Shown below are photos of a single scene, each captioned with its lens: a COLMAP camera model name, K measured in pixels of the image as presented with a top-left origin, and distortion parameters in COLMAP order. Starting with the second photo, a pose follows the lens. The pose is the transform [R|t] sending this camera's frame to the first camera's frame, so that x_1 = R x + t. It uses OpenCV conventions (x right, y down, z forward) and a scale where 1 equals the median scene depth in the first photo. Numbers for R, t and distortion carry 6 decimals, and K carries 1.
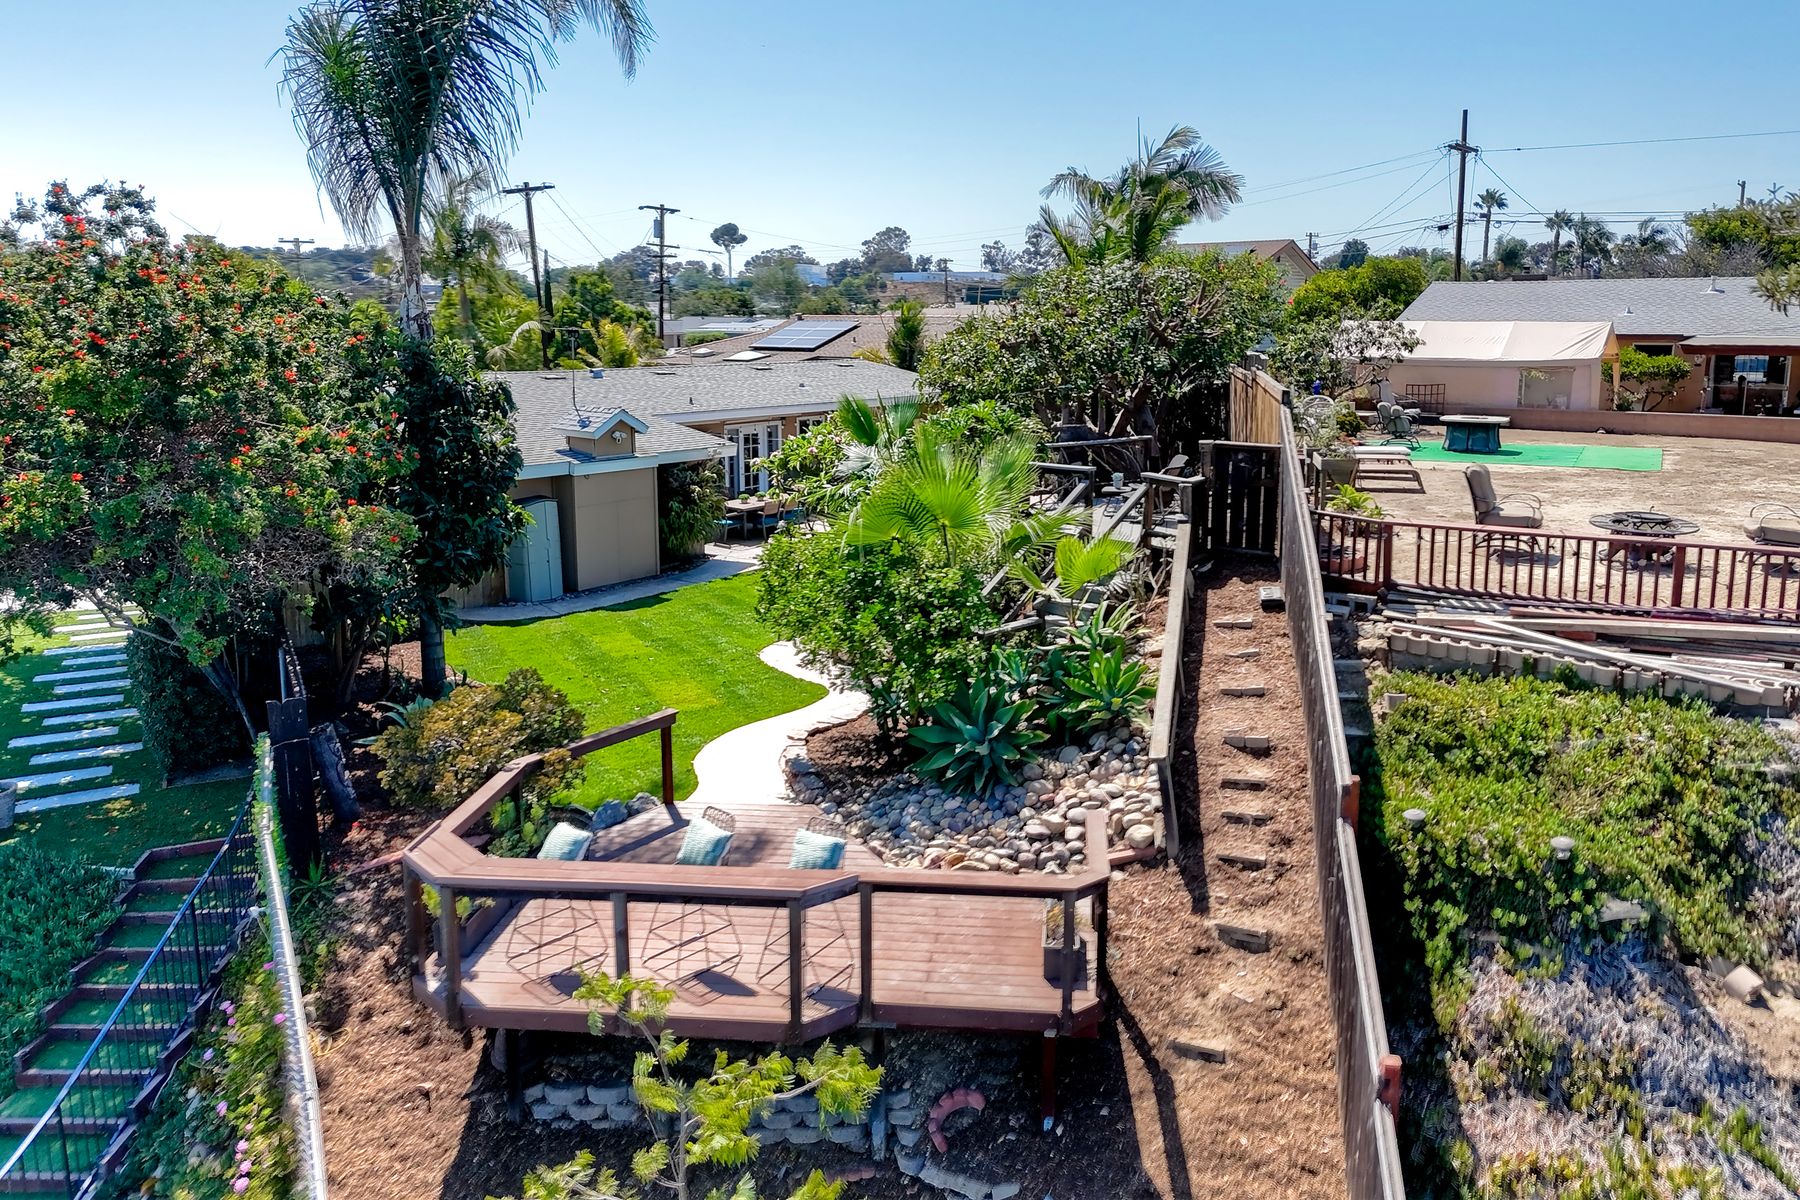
lens RADIAL K [[1230.6, 0, 907.6], [0, 1230.6, 552.8], [0, 0, 1]] dist [0.068217, -0.050621]
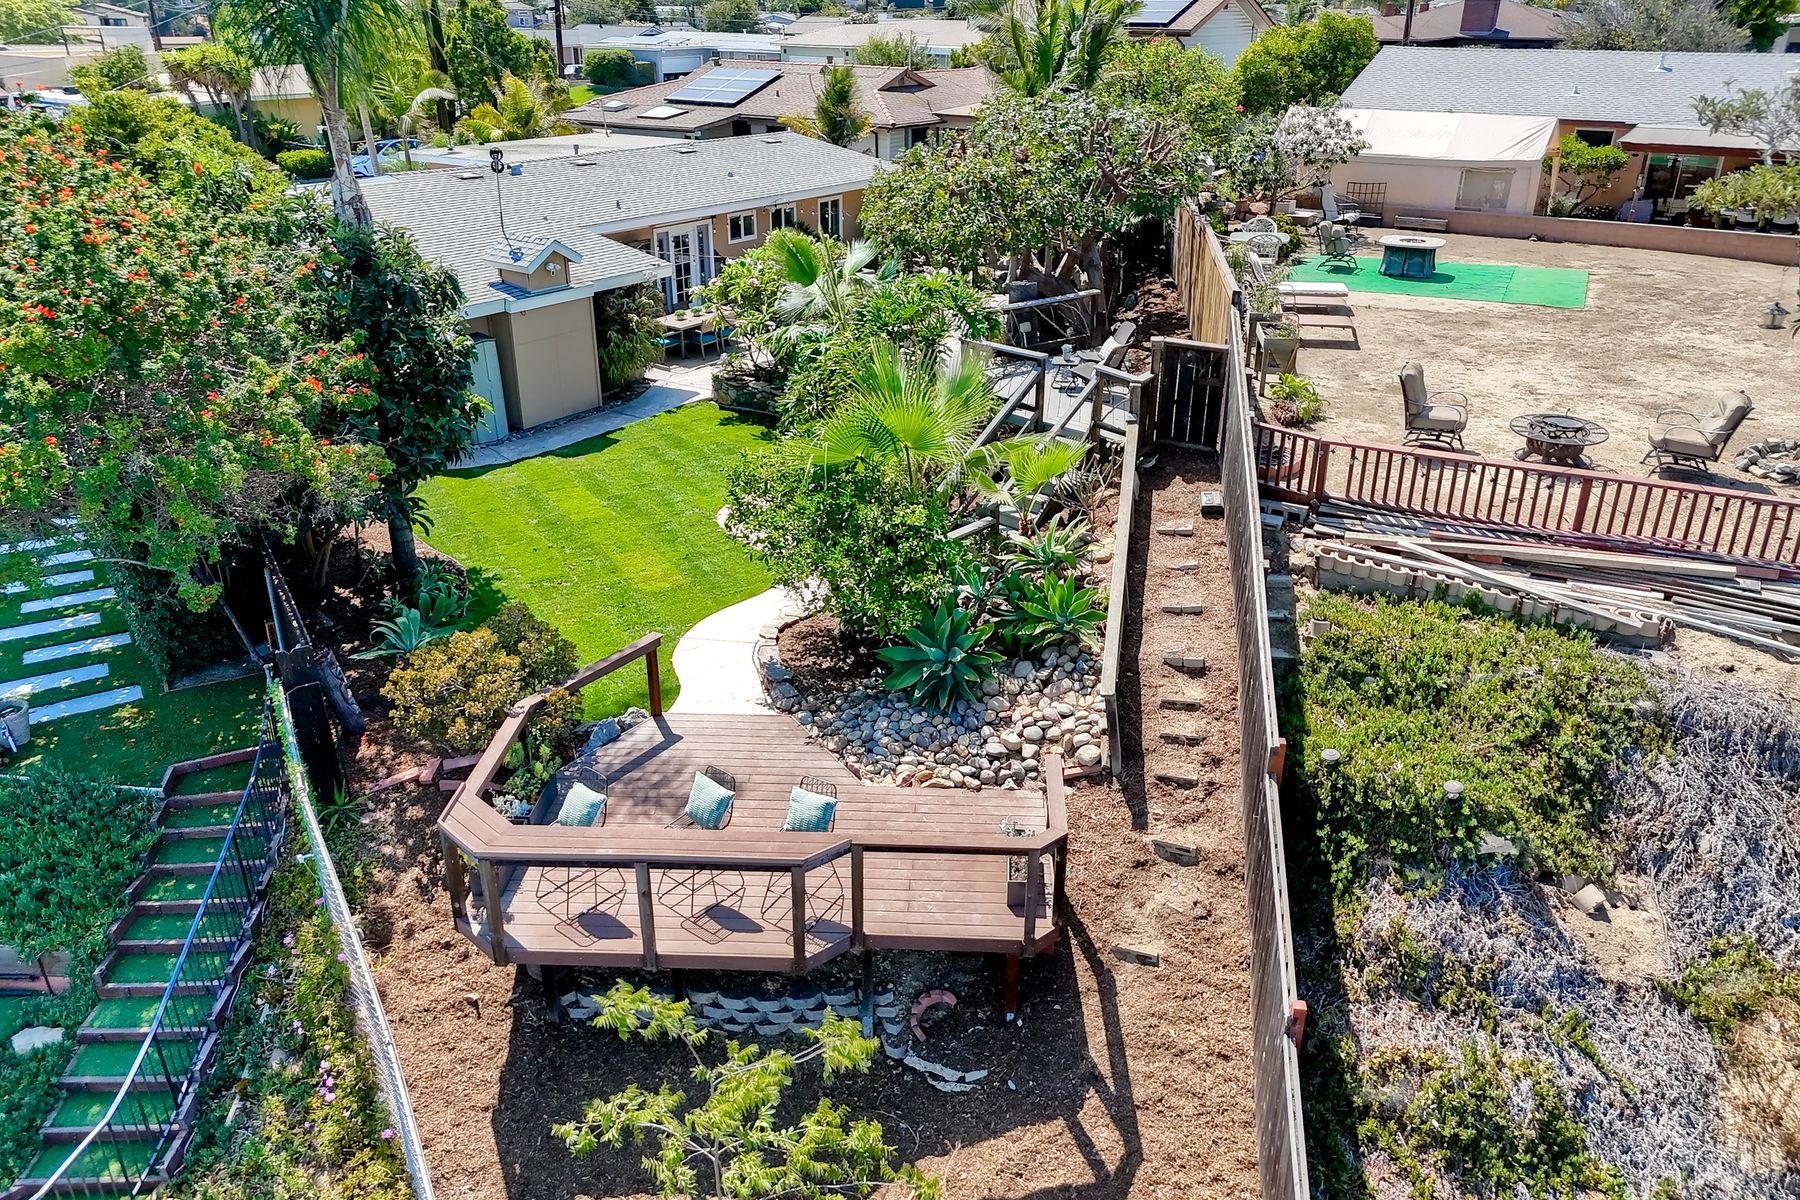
lens RADIAL K [[1216.0, 0, 900.0], [0, 1216.0, 600.0], [0, 0, 1]] dist [0.079093, -0.071519]
pose [[0.998483, -0.017621, 0.052157, -0.038620], [0.004505, 0.970365, 0.241600, -0.177579], [-0.054868, -0.240999, 0.968973, -0.032519]]
